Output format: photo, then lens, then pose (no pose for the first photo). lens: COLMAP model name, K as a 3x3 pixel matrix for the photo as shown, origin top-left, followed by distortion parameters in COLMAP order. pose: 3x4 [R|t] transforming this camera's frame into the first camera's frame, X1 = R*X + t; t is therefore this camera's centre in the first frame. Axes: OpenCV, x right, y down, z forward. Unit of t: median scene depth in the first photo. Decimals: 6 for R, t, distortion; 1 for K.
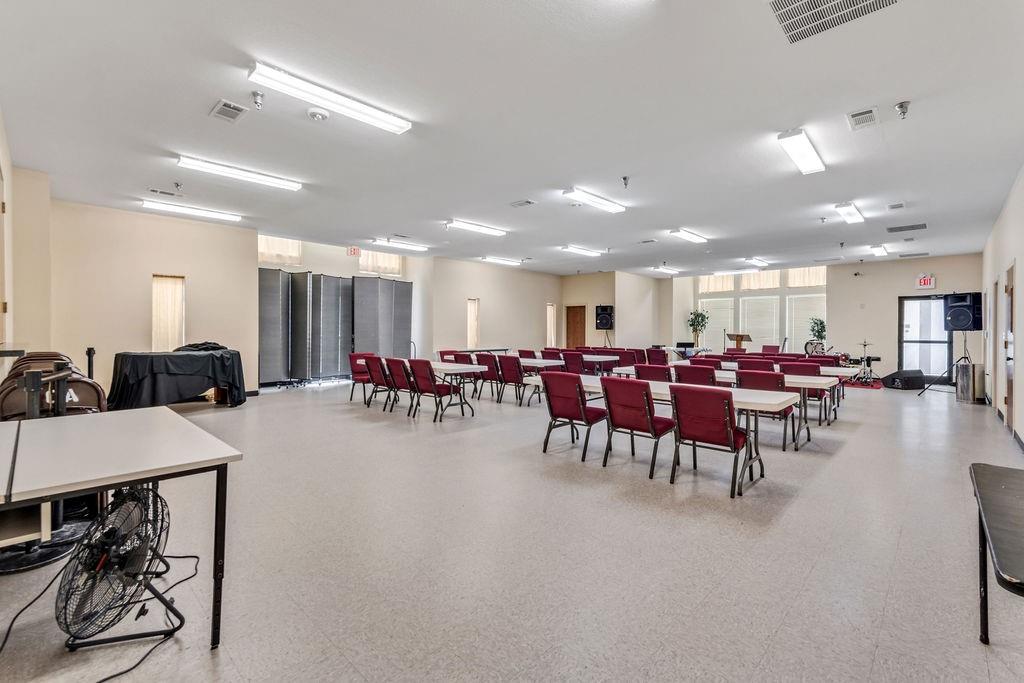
lens RADIAL K [[448.8, 0, 512.0], [0, 448.8, 341.5], [0, 0, 1]] dist [0.000911, 0.000215]
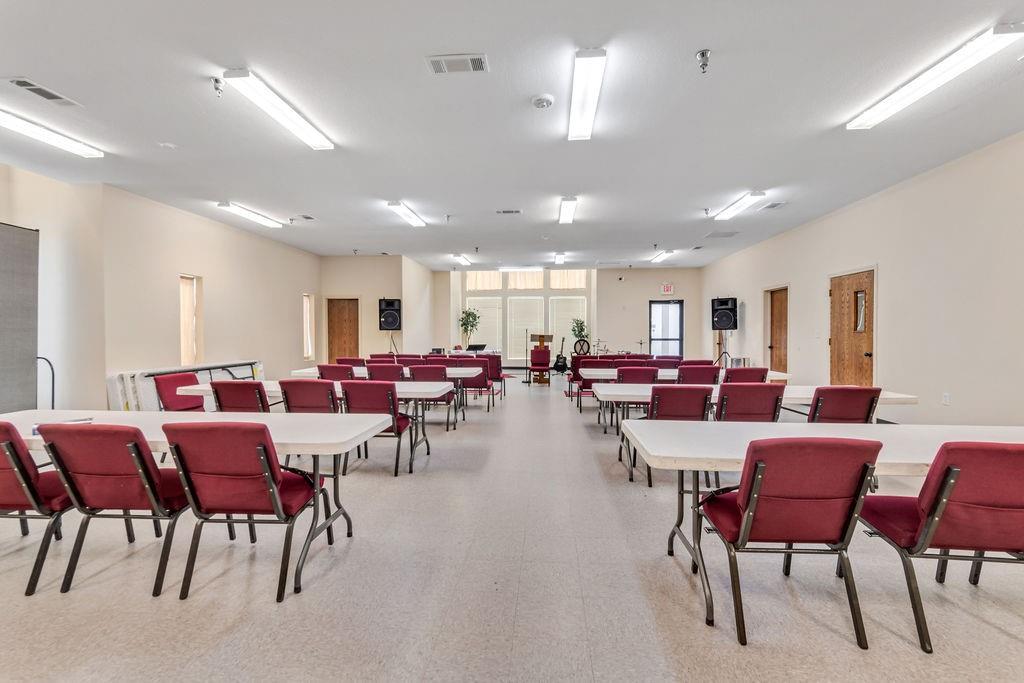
lens RADIAL K [[448.8, 0, 512.0], [0, 448.8, 341.5], [0, 0, 1]] dist [0.000911, 0.000215]
pose [[0.784244, -0.019771, 0.620138, -0.108256], [0.020873, 0.999767, 0.005478, -0.007637], [-0.620102, 0.008648, 0.784474, 0.276605]]
